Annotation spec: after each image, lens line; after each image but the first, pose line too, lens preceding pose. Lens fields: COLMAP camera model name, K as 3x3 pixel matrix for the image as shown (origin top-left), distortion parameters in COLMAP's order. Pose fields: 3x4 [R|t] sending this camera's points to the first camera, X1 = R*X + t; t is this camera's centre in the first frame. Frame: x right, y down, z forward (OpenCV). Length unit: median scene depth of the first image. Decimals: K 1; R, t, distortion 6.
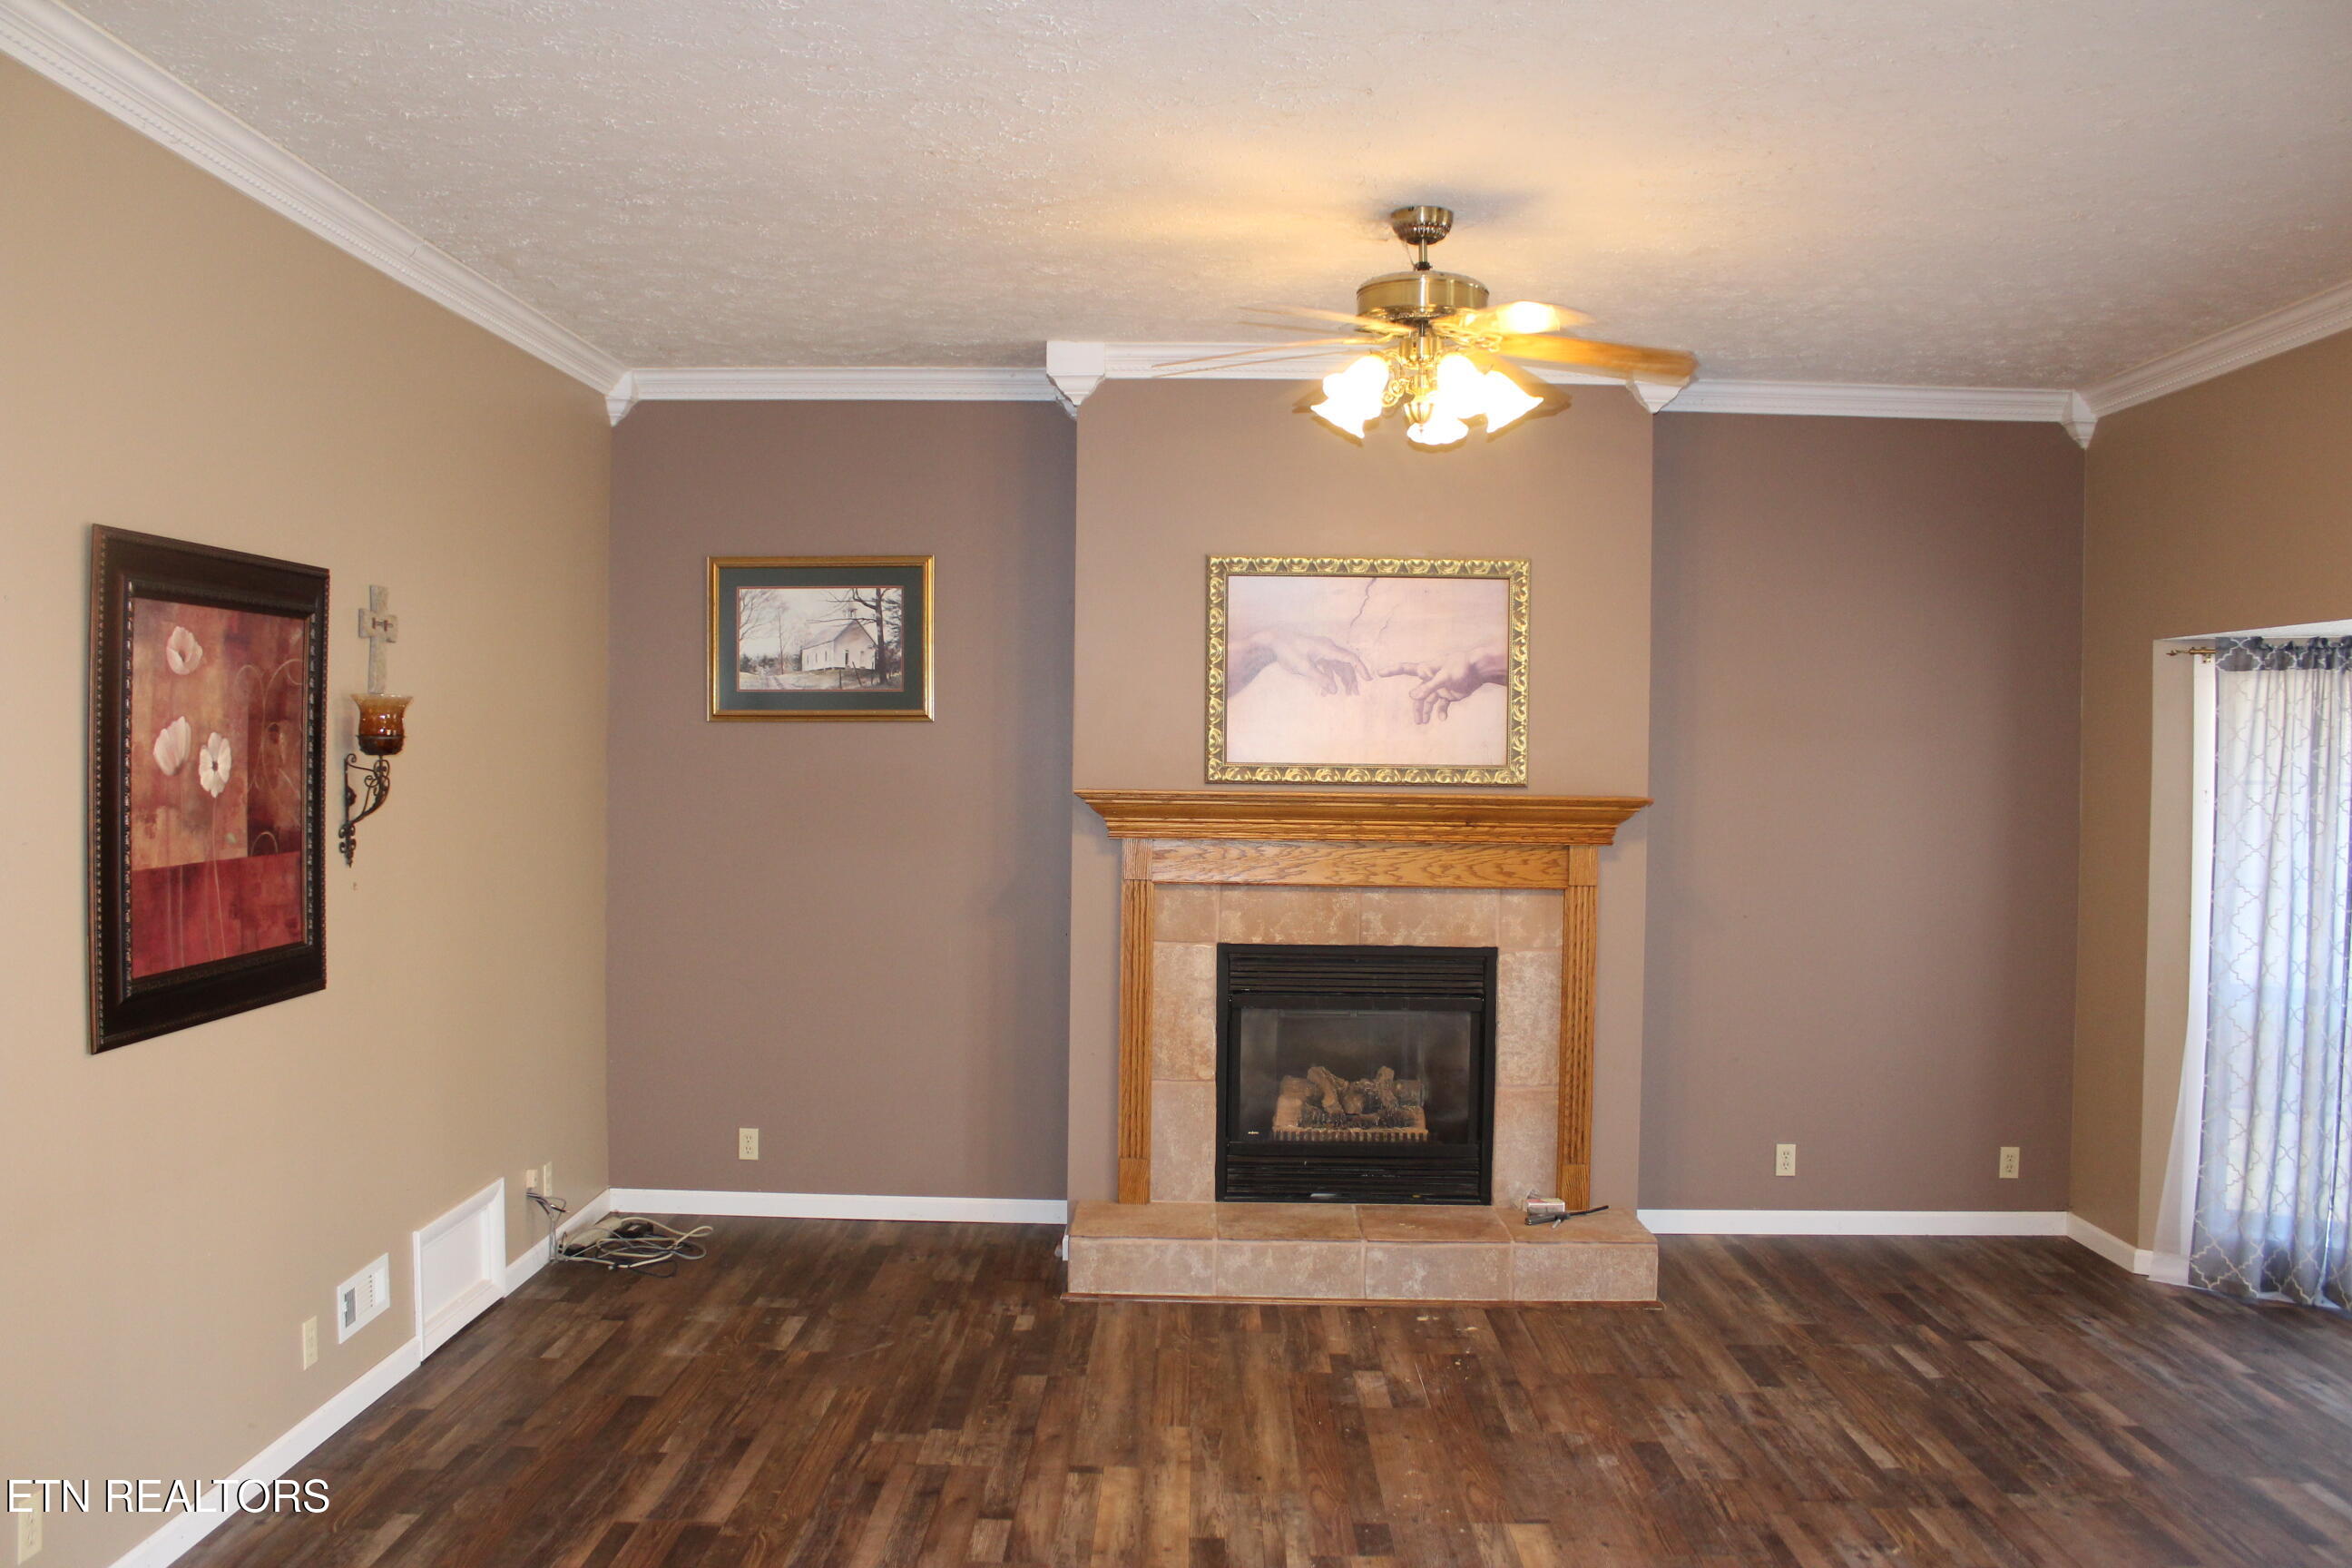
lens RADIAL K [[1971.2, 0, 1150.9], [0, 1971.2, 795.3], [0, 0, 1]] dist [-0.161385, 0.153971]
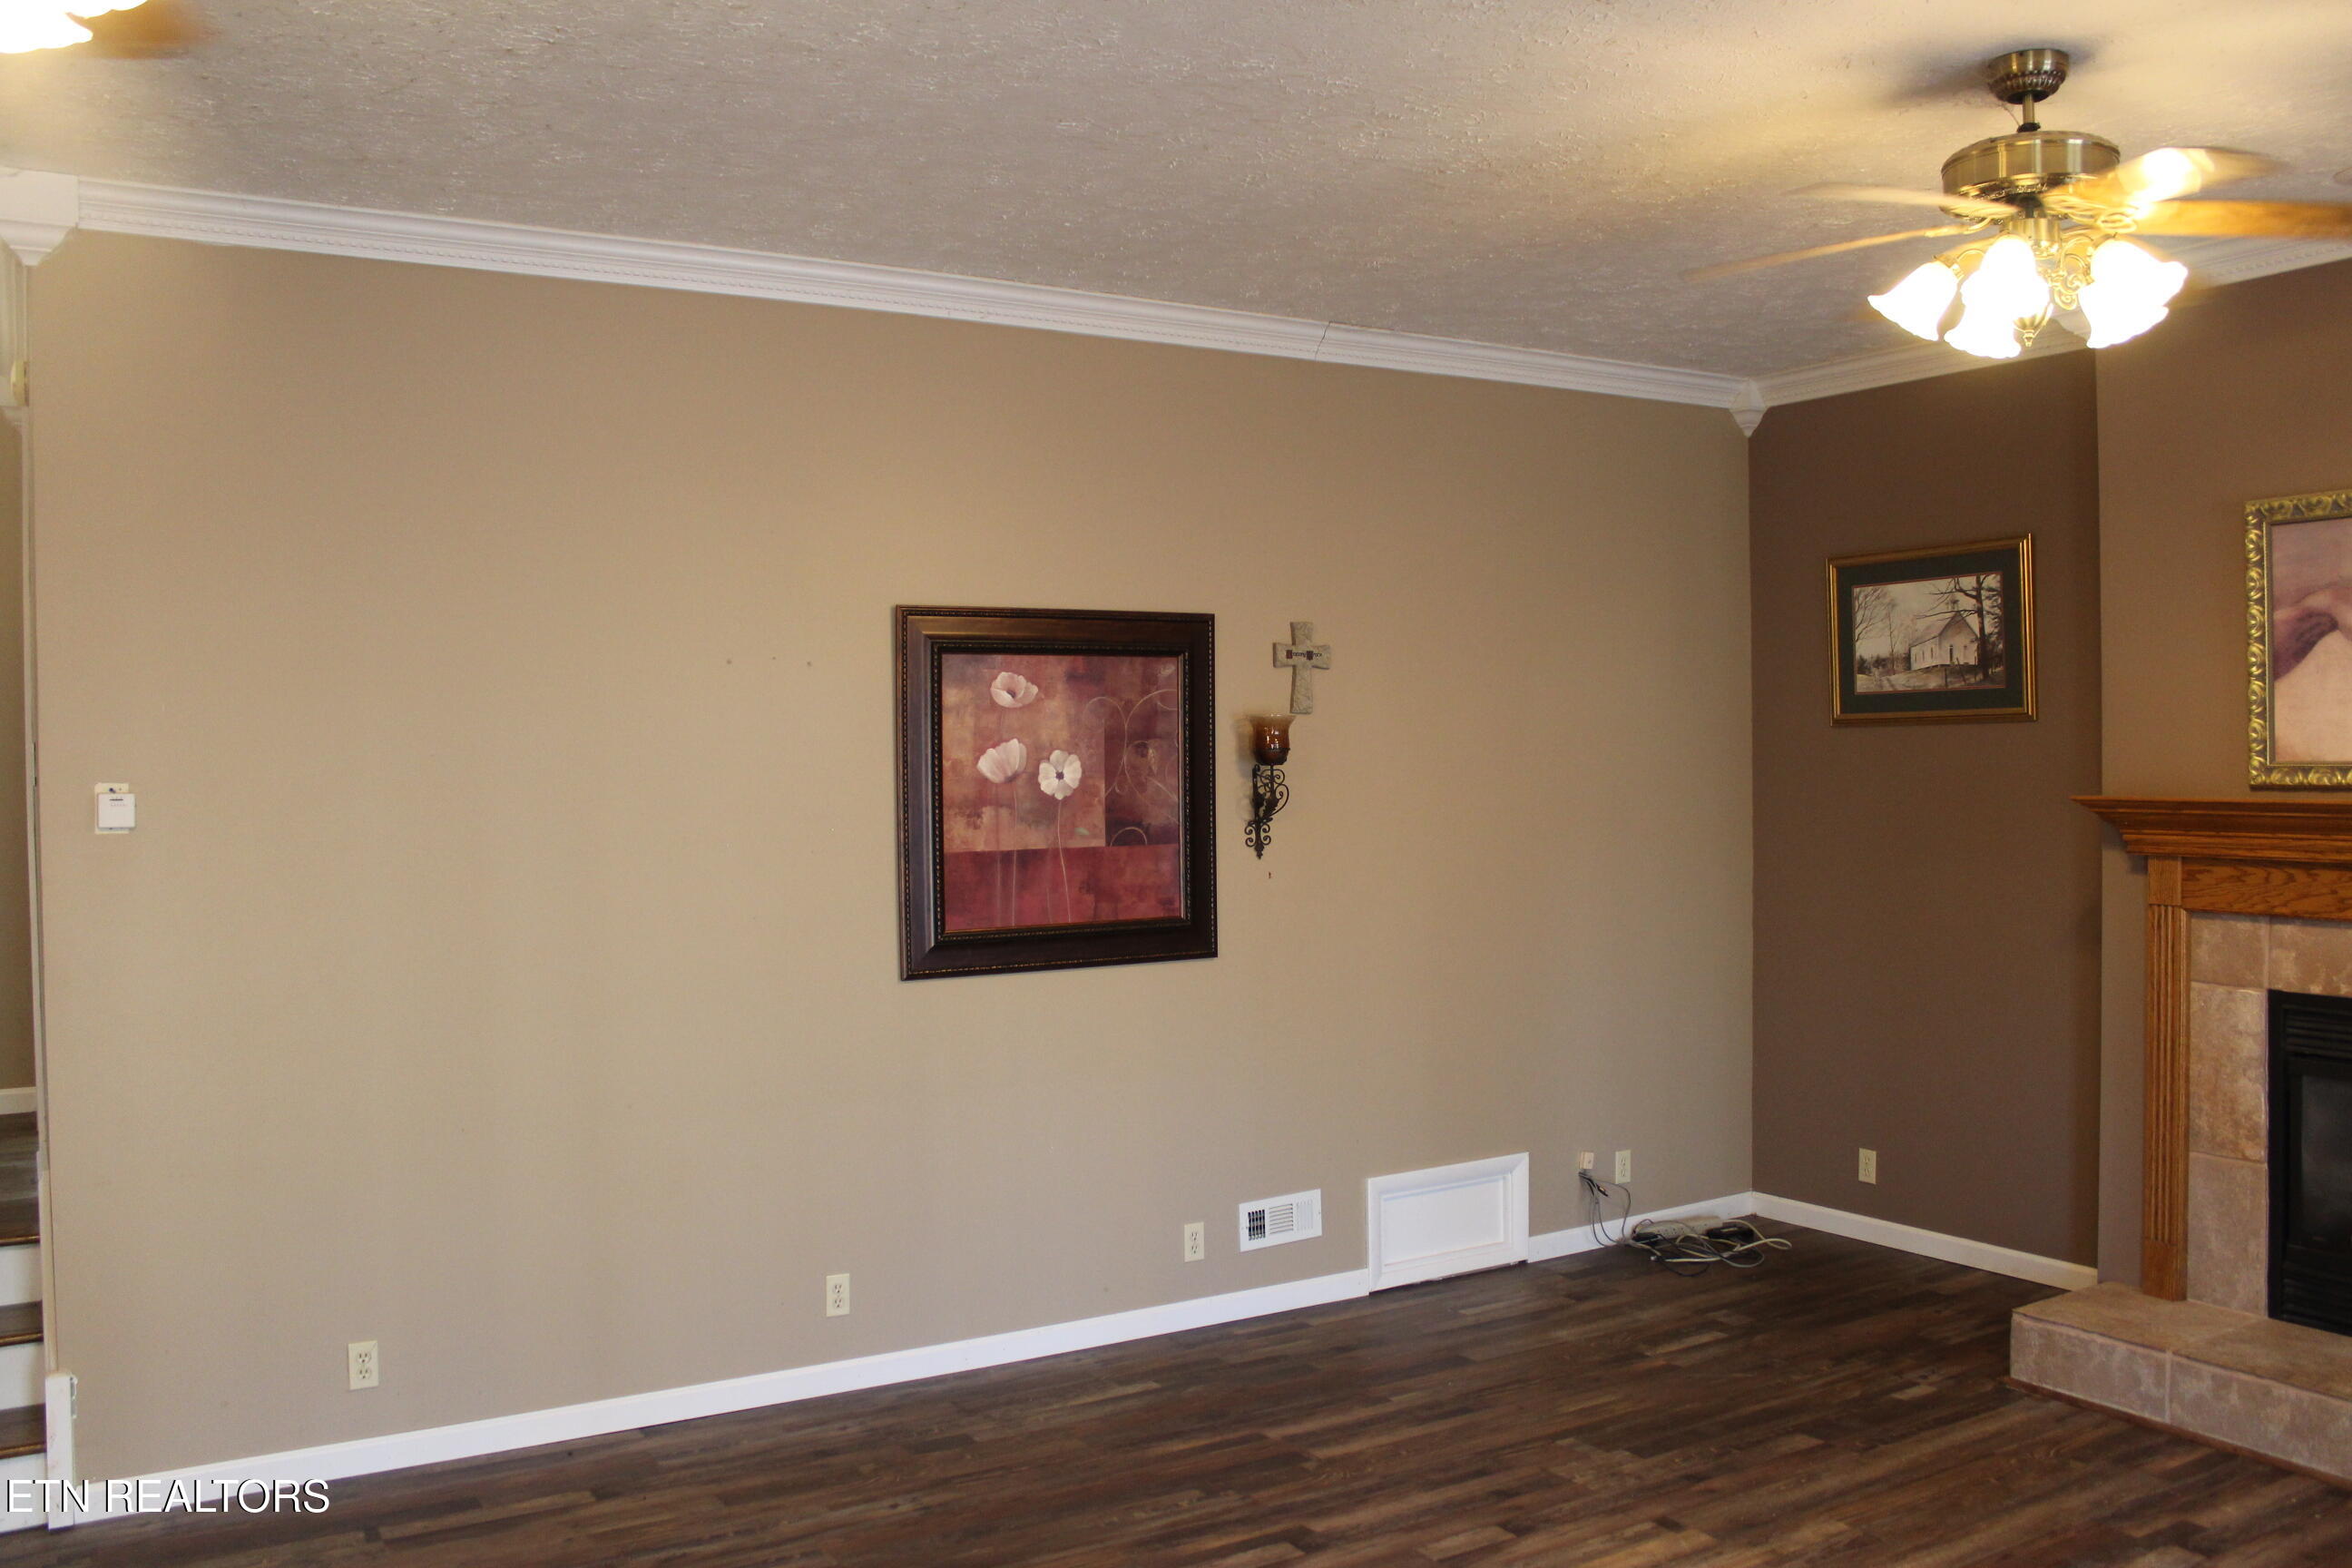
lens RADIAL K [[1971.2, 0, 1150.9], [0, 1971.2, 795.3], [0, 0, 1]] dist [-0.161385, 0.153971]
pose [[0.536869, -0.000082, -0.843666, 0.479053], [-0.004693, 0.999984, -0.003084, 0.001392], [0.843653, 0.005615, 0.536860, 0.230573]]
